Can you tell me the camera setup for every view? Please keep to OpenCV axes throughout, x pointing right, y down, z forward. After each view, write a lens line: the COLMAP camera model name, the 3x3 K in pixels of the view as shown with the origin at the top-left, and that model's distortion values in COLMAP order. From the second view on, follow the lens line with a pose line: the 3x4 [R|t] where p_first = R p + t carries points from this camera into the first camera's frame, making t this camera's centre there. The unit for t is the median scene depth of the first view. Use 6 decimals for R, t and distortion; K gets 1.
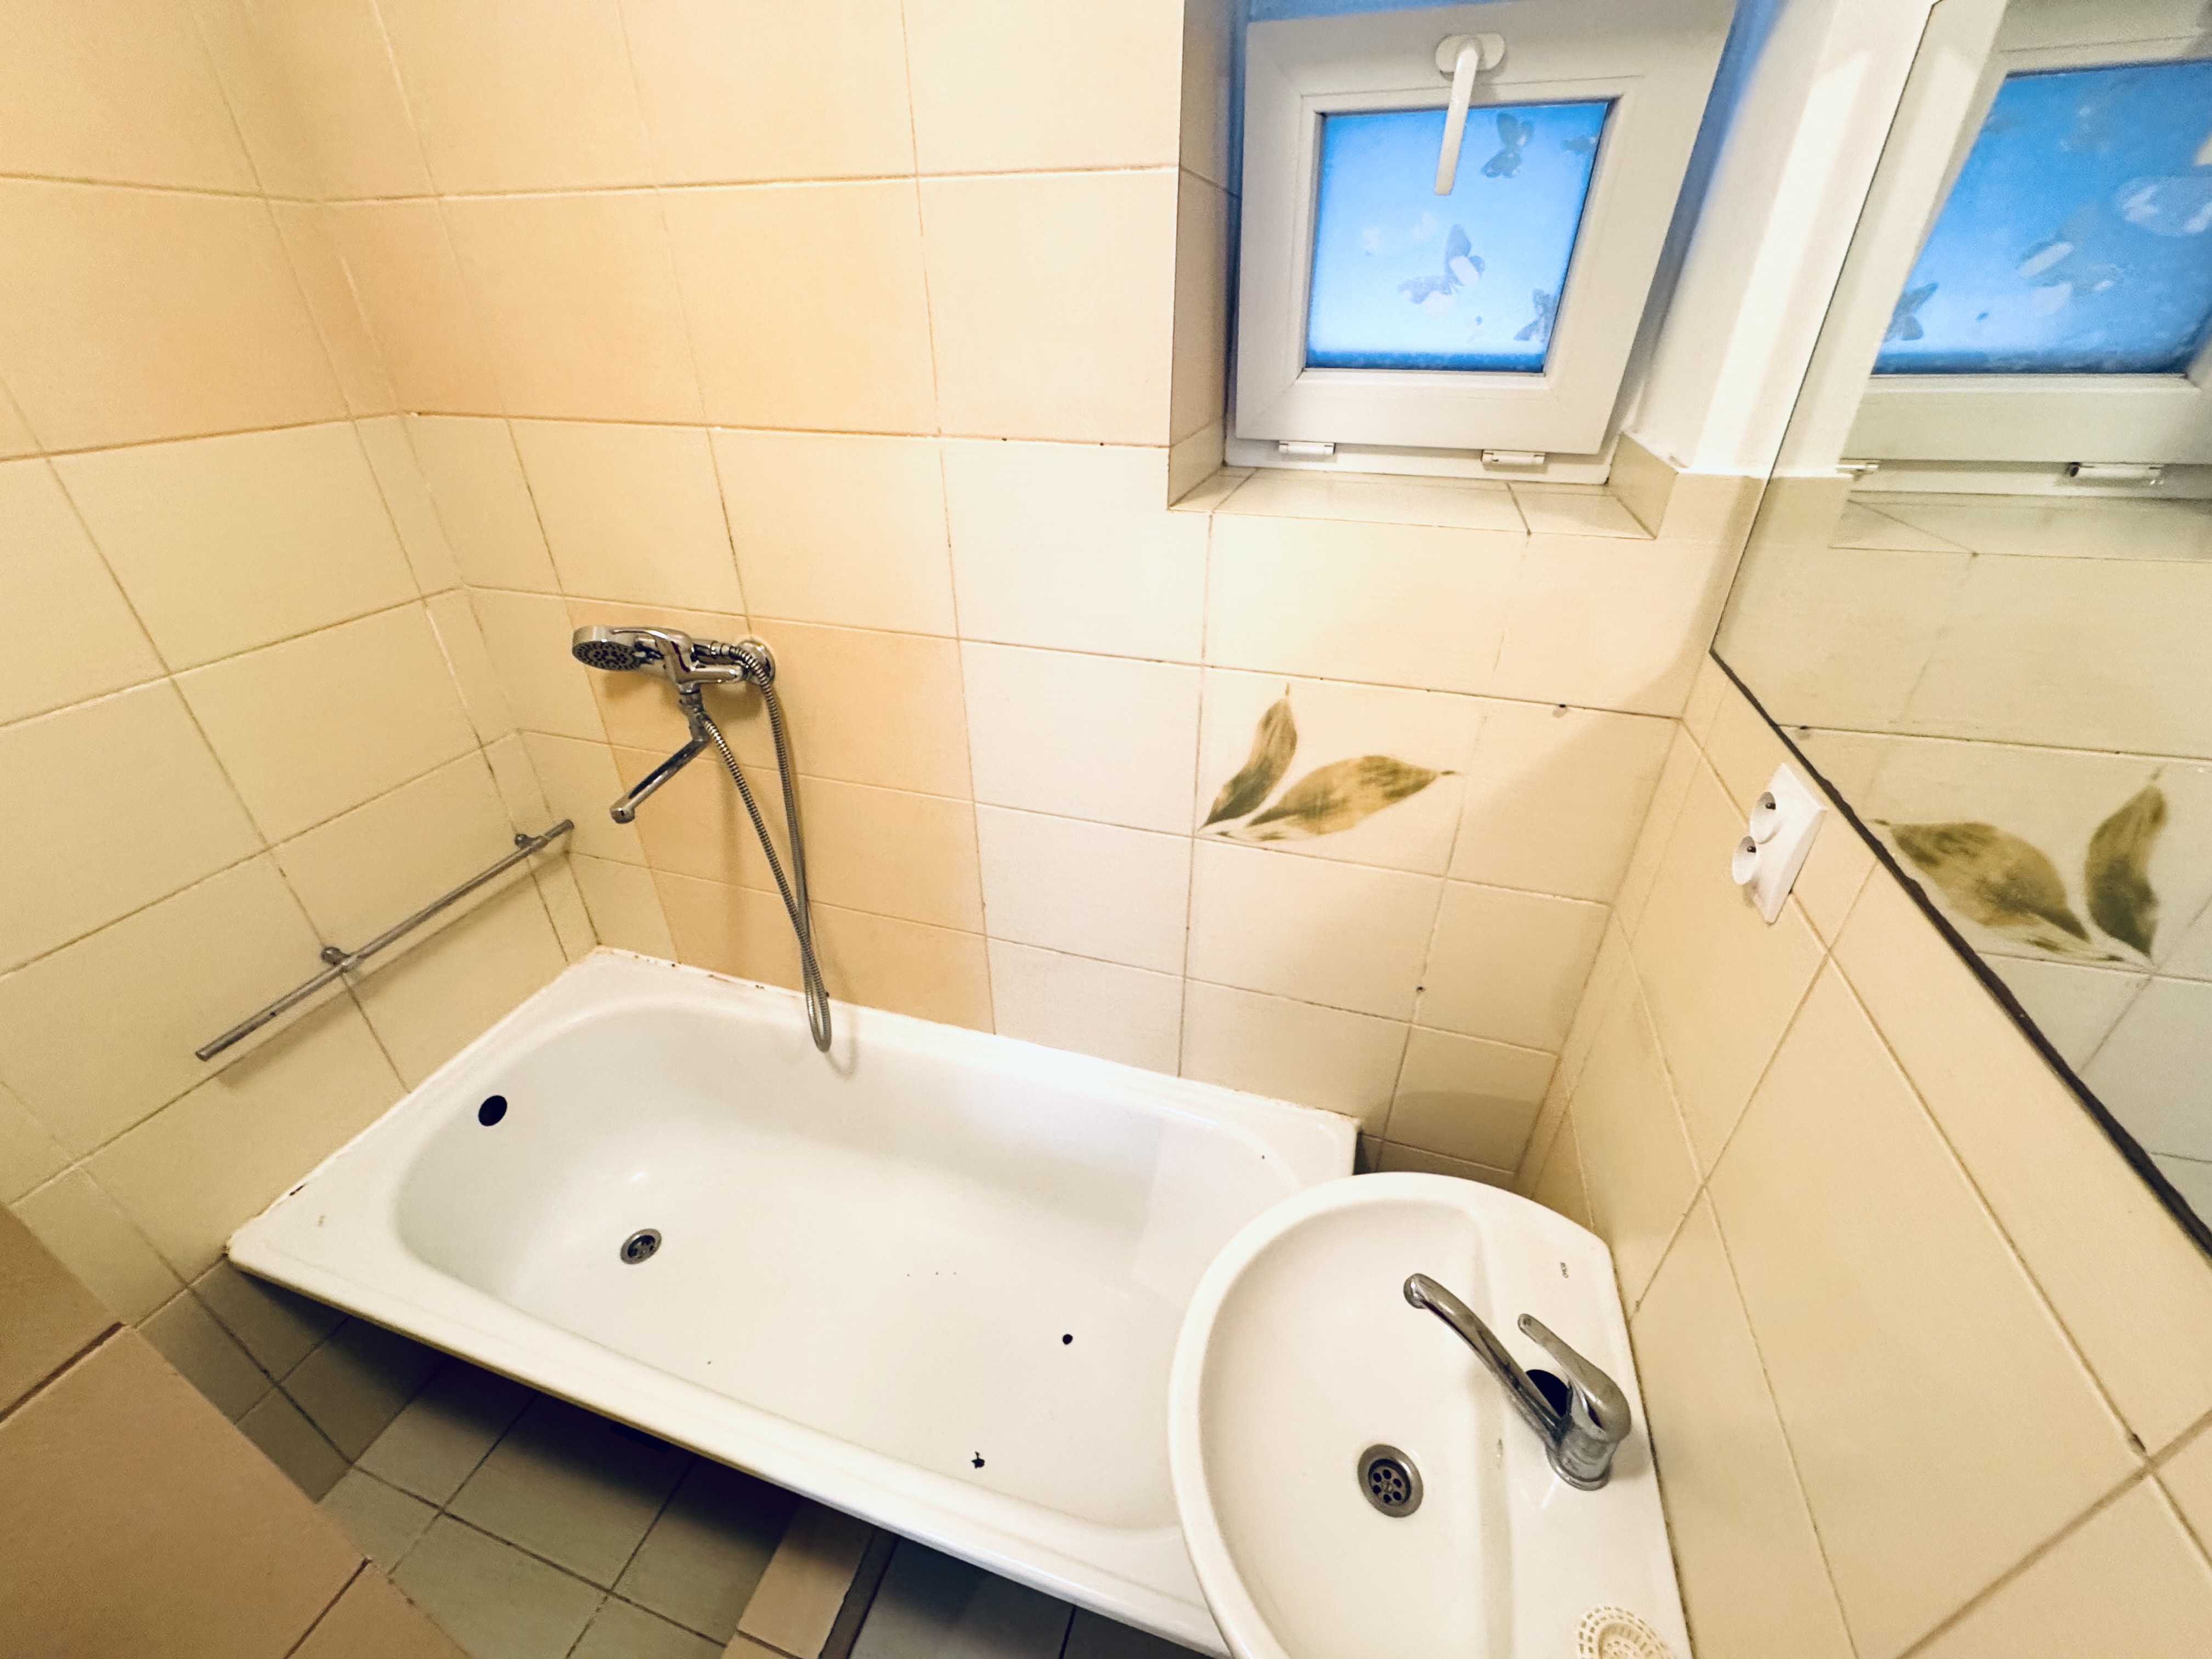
lens RADIAL K [[878.9, 0, 1104.3], [0, 878.9, 836.2], [0, 0, 1]] dist [-0.003067, 0.000305]
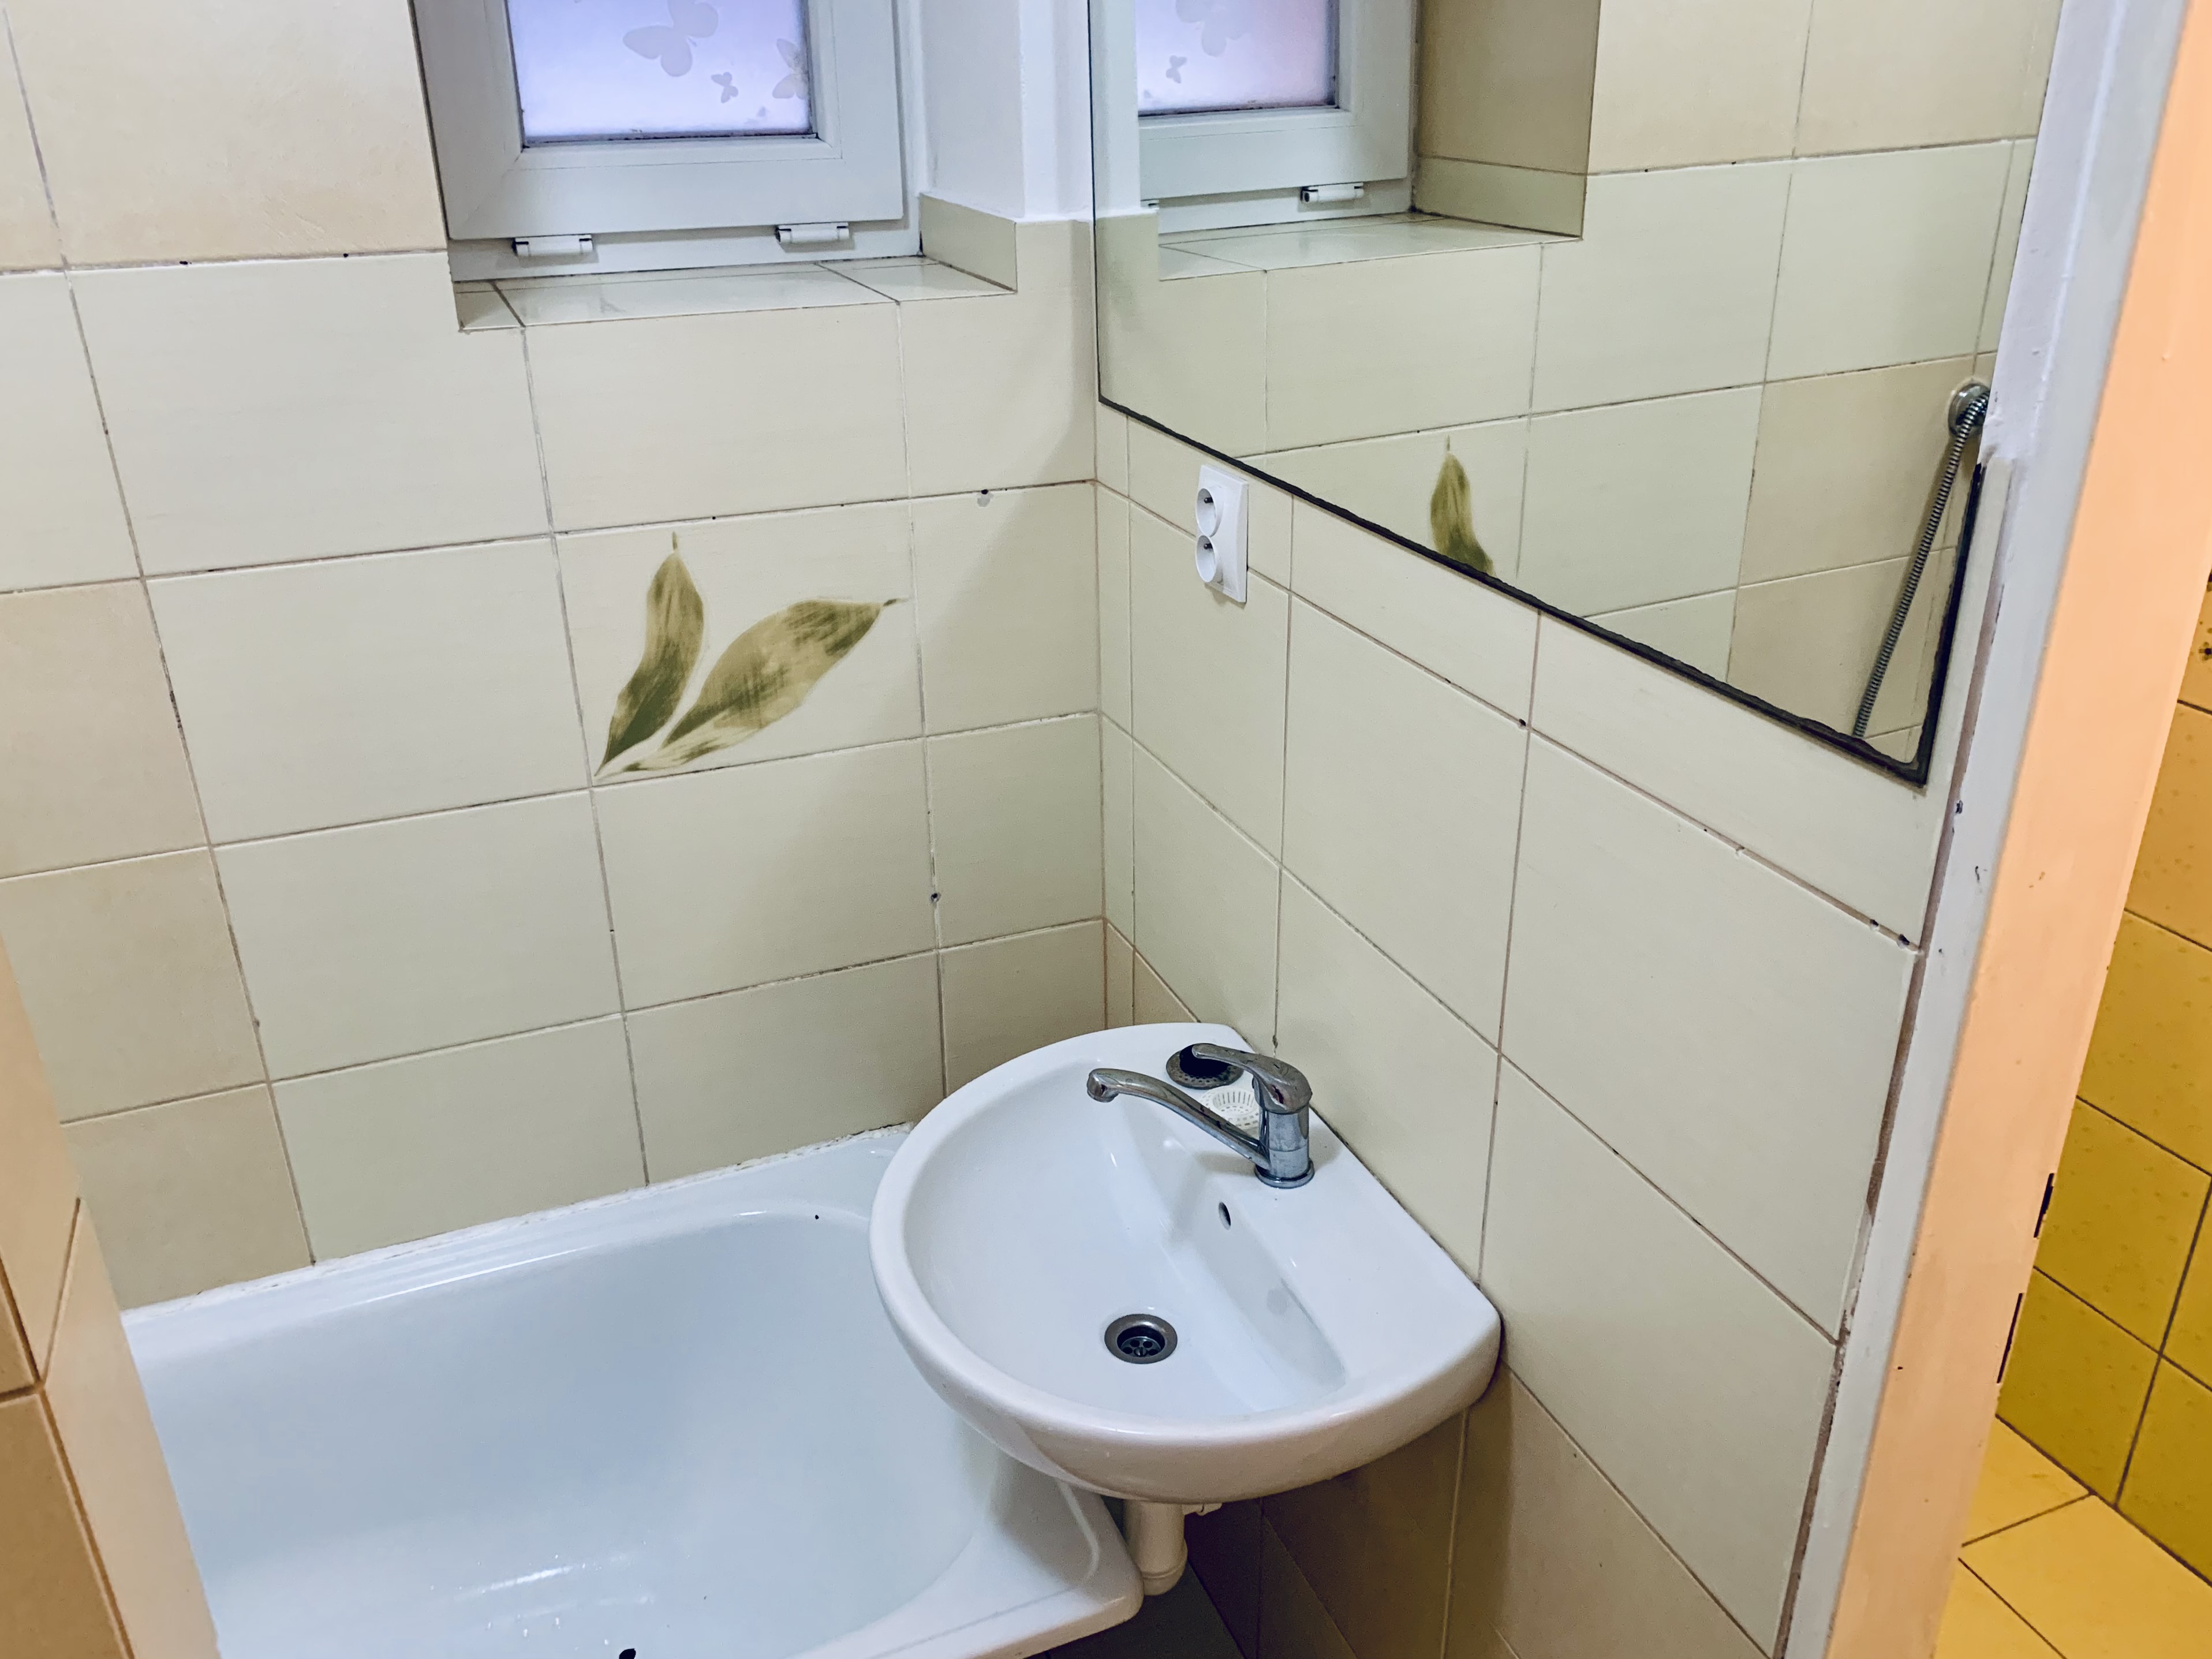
lens RADIAL K [[1746.0, 0, 1106.0], [0, 1746.0, 829.5], [0, 0, 1]] dist [0.145990, -0.253695]
pose [[0.771079, -0.274017, 0.574763, -0.442527], [0.339175, 0.940701, -0.006547, 0.201484], [-0.538886, 0.199994, 0.818294, -0.399863]]
